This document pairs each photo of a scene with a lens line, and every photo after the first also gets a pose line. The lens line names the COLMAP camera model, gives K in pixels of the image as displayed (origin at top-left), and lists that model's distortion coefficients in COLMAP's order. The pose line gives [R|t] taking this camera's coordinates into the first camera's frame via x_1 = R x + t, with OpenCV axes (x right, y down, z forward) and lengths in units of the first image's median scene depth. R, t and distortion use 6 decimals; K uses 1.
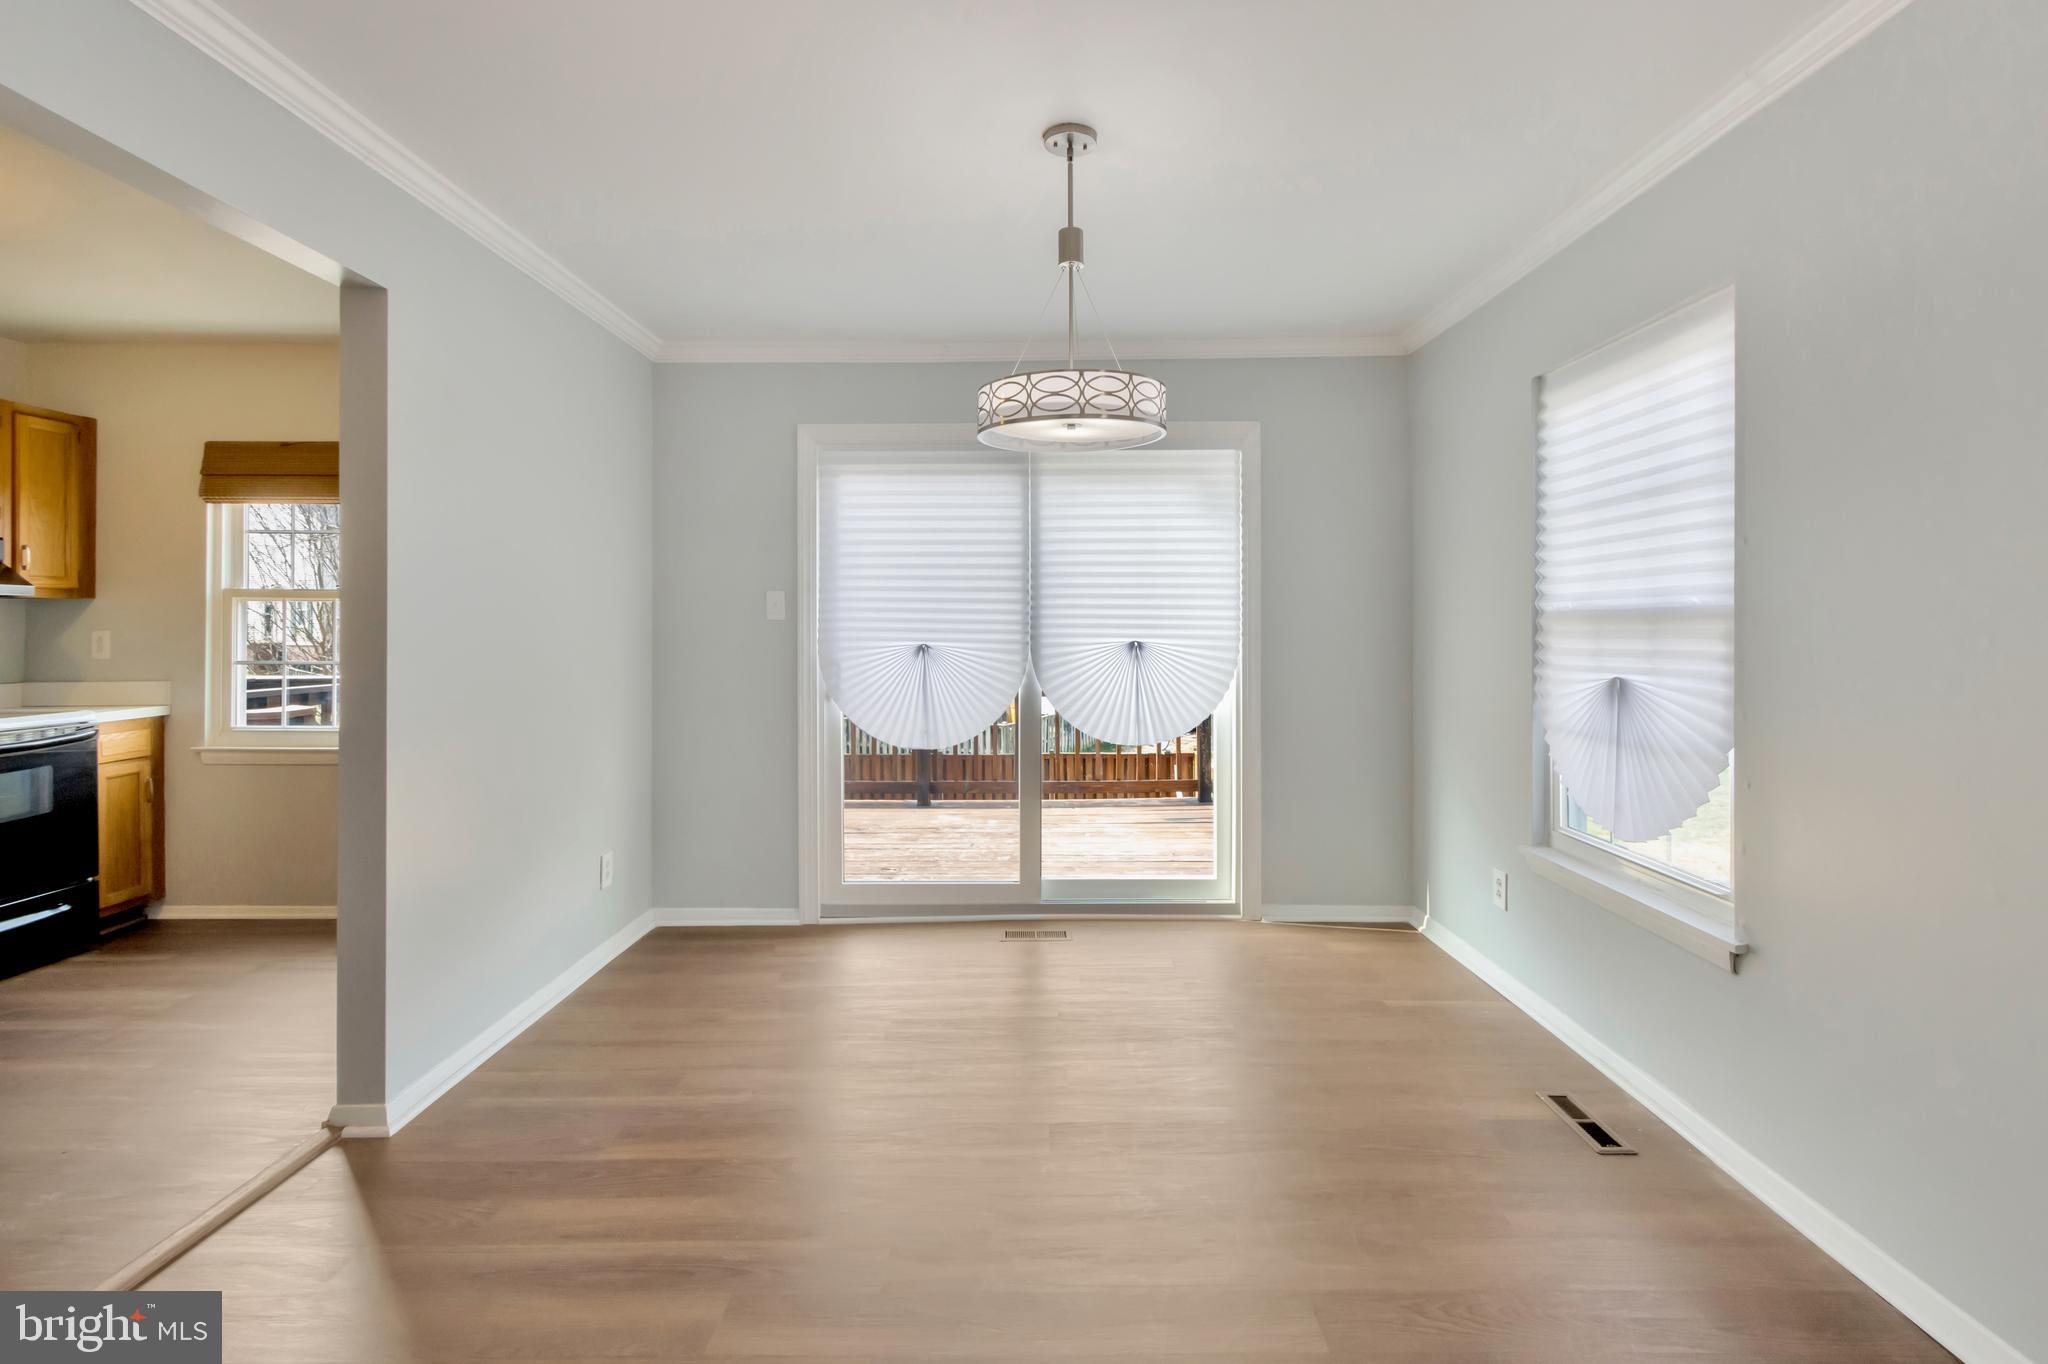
lens RADIAL K [[956.9, 0, 1023.1], [0, 956.9, 625.8], [0, 0, 1]] dist [0.002328, 0.000490]
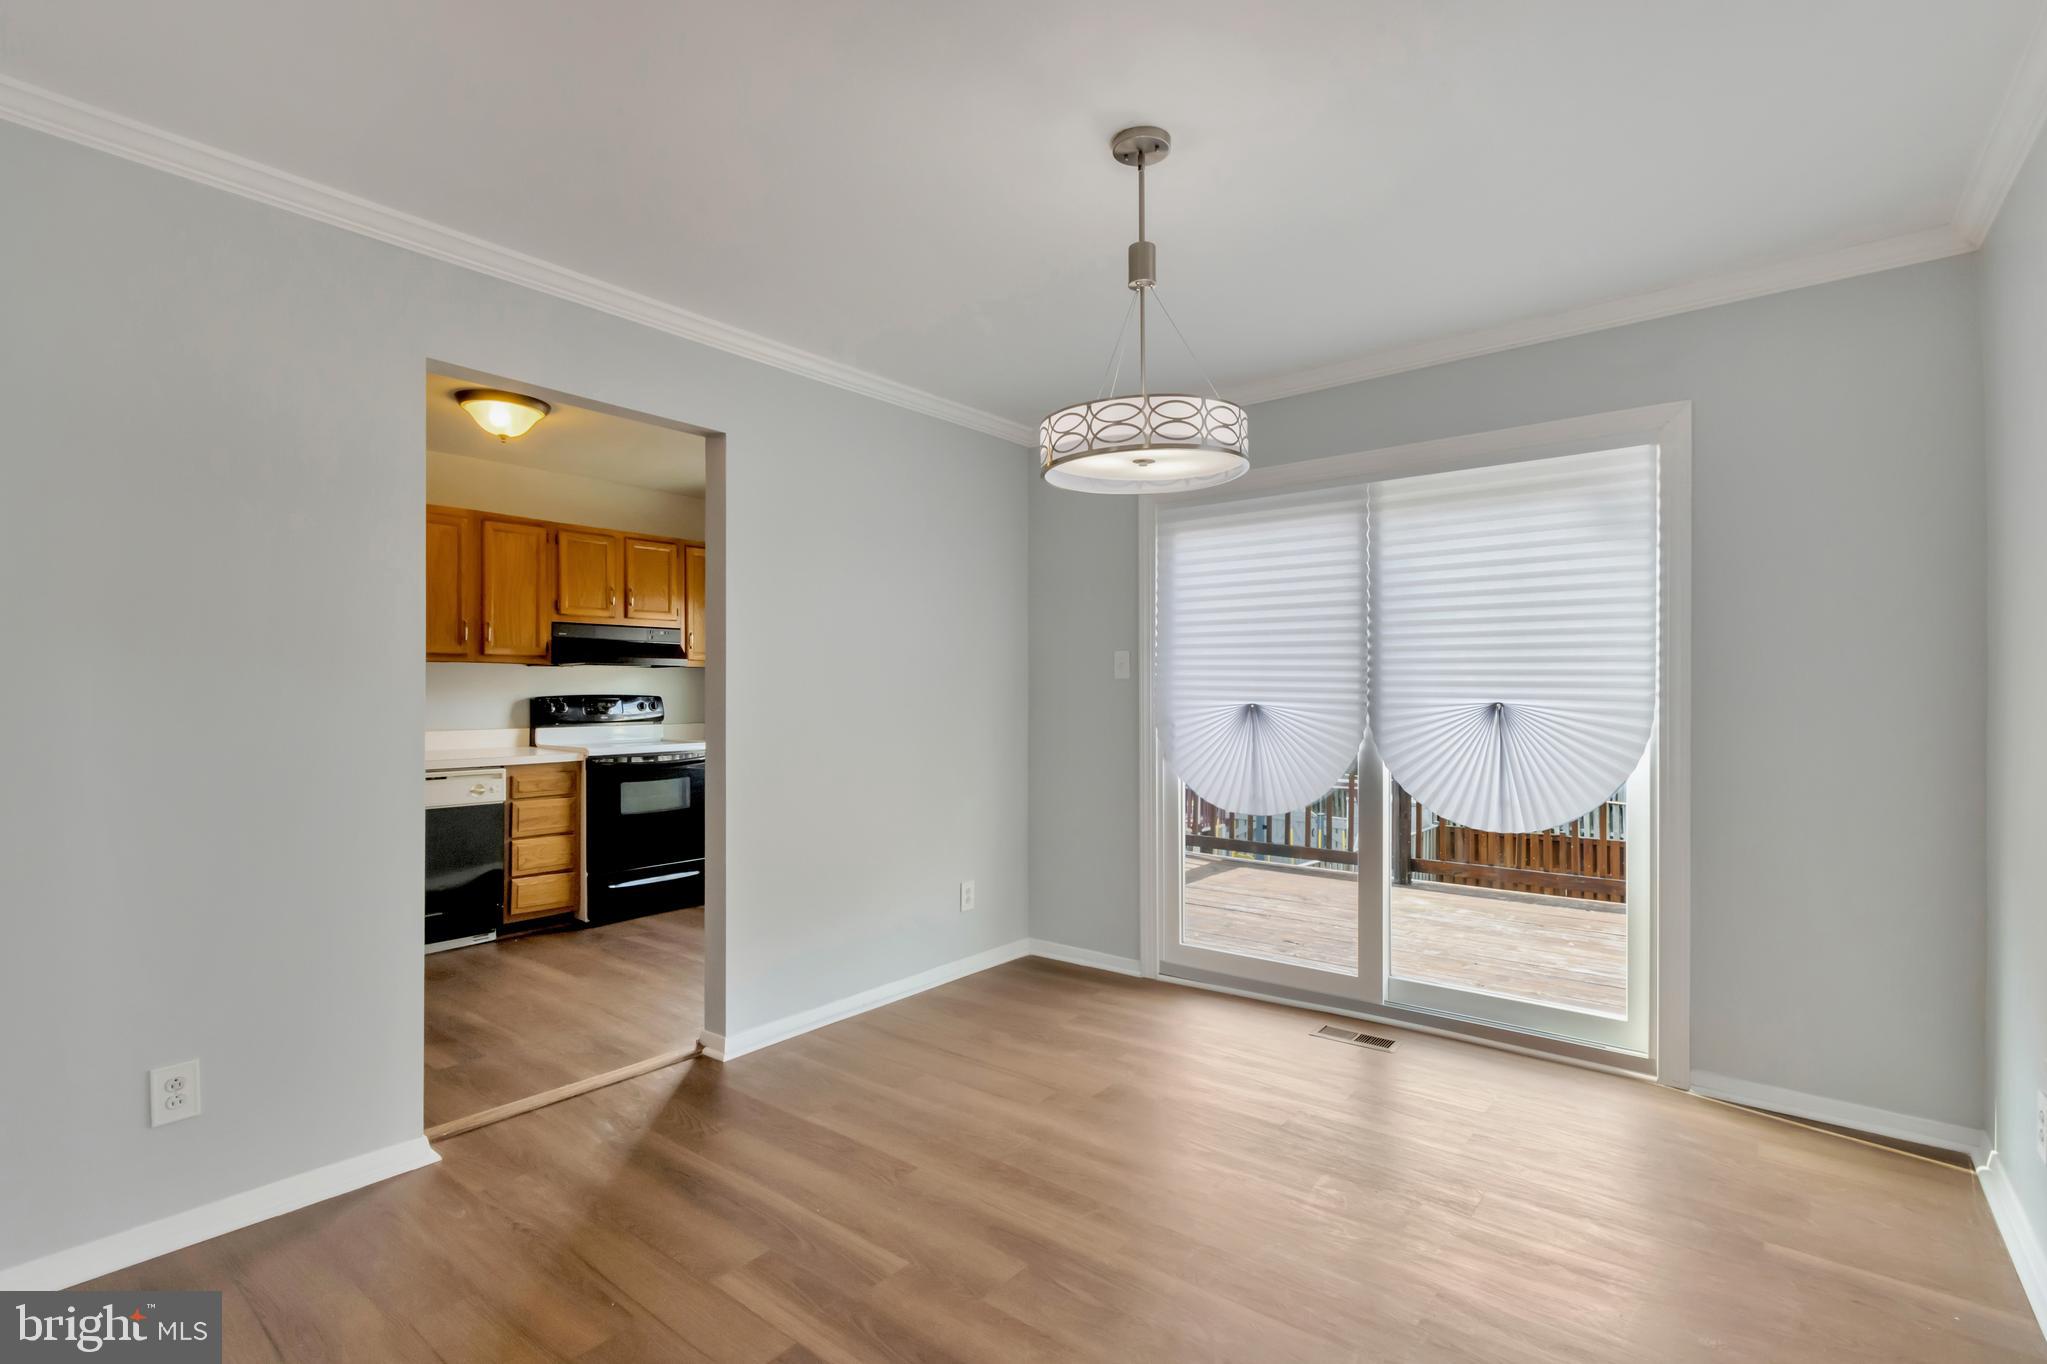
lens RADIAL K [[950.5, 0, 1021.4], [0, 950.5, 694.4], [0, 0, 1]] dist [0.008941, -0.003918]
pose [[0.787261, 0.004458, -0.616604, 0.294640], [0.000149, 0.999972, 0.007420, 0.002915], [0.616620, -0.005934, 0.787238, 0.123405]]
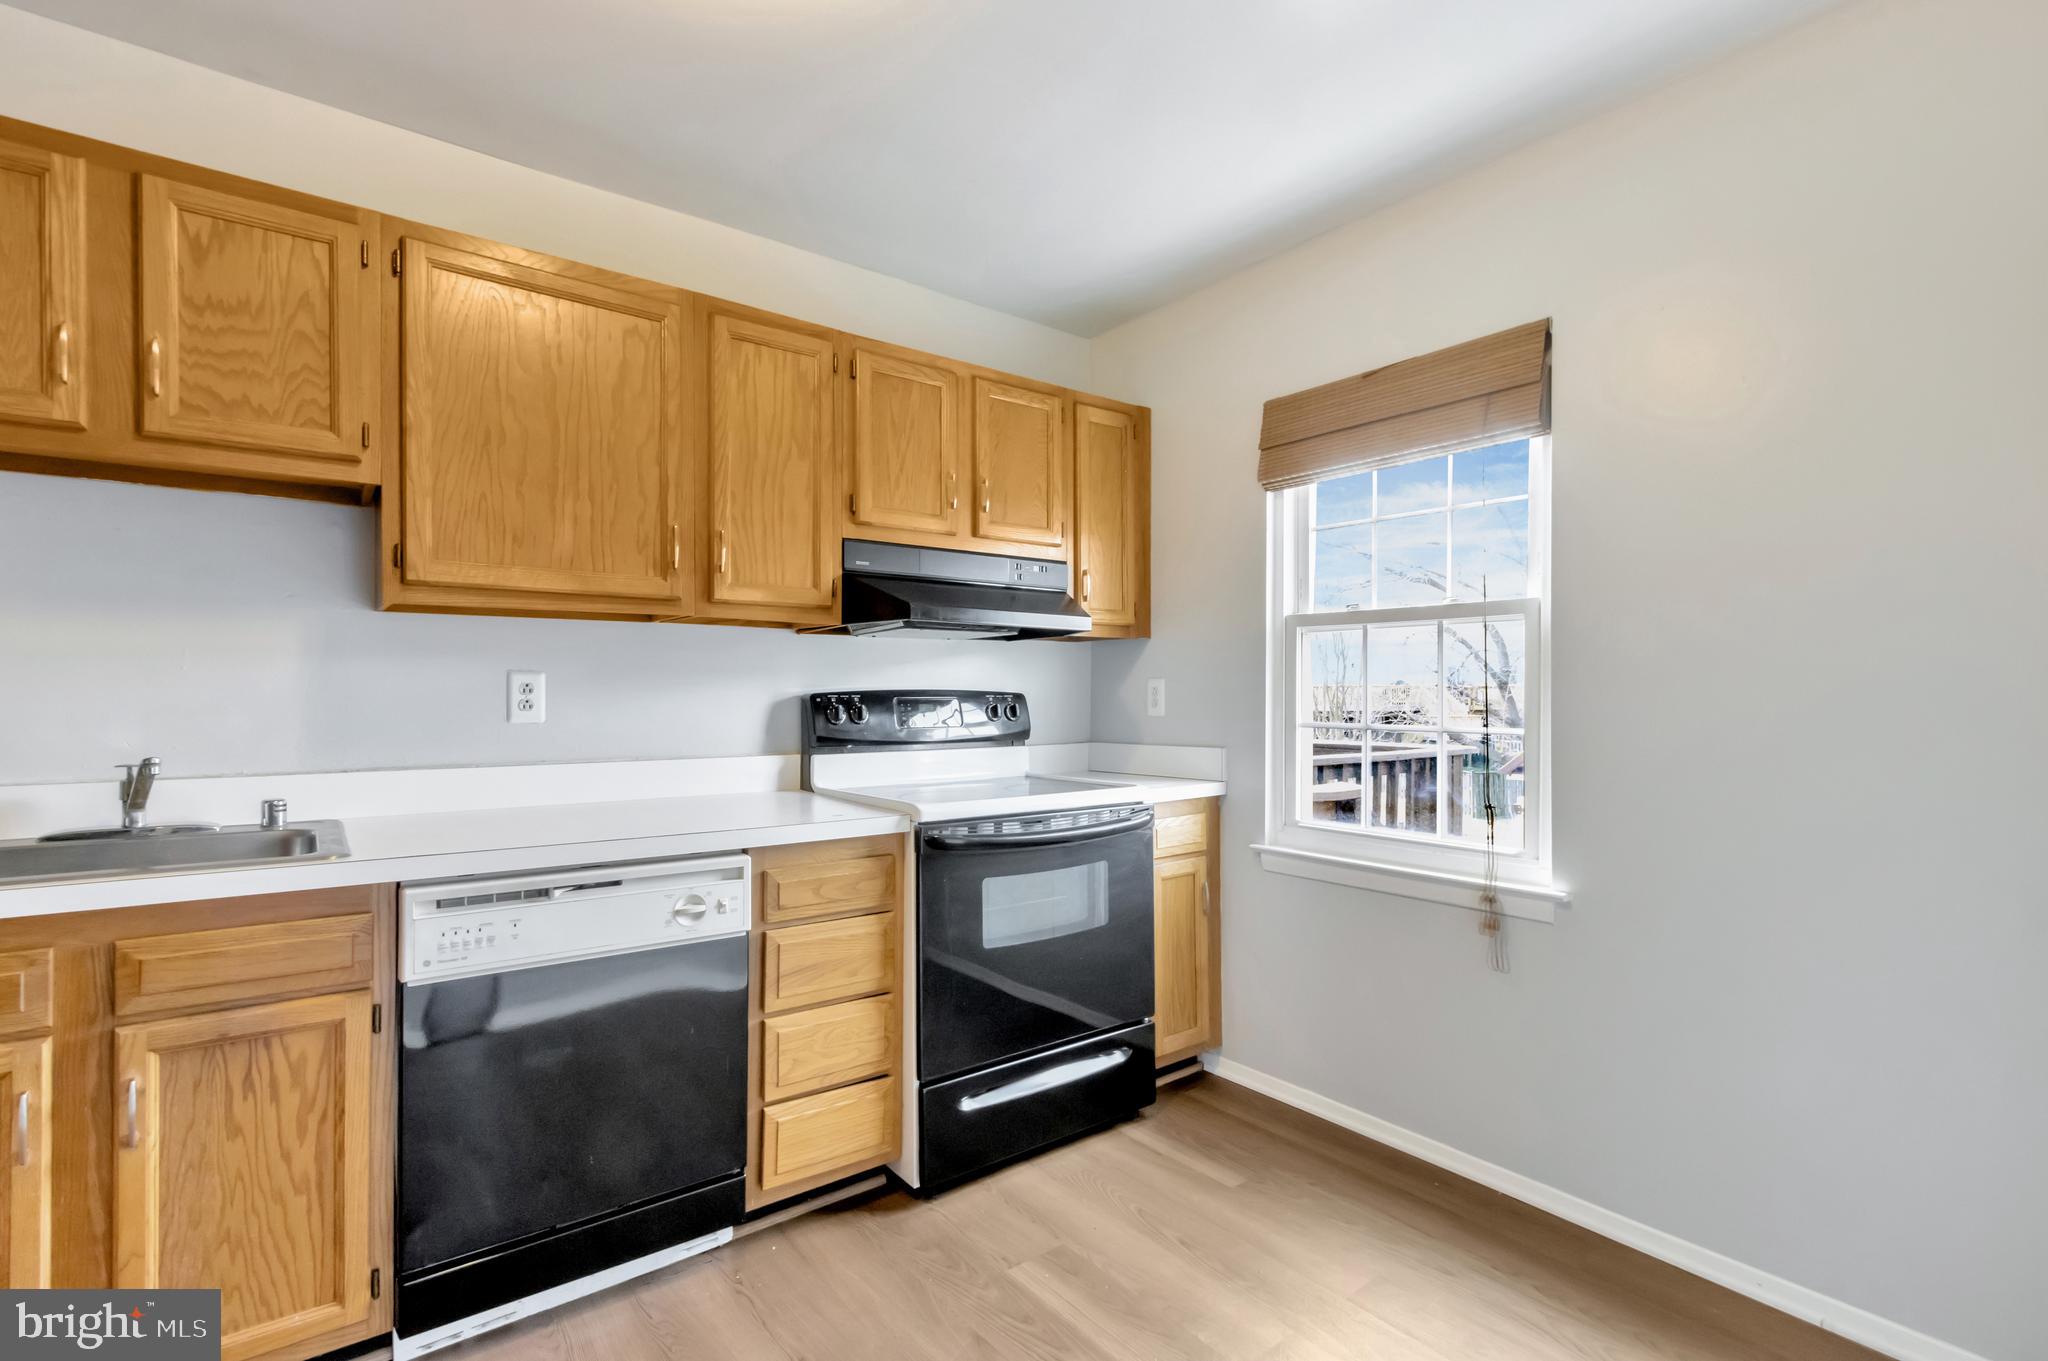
lens RADIAL K [[951.0, 0, 1021.9], [0, 951.0, 692.9], [0, 0, 1]] dist [0.008941, -0.003918]
pose [[0.615105, -0.004837, -0.788430, -0.433390], [0.004565, 0.999986, -0.002573, 0.018133], [0.788432, -0.002017, 0.615119, 0.453912]]
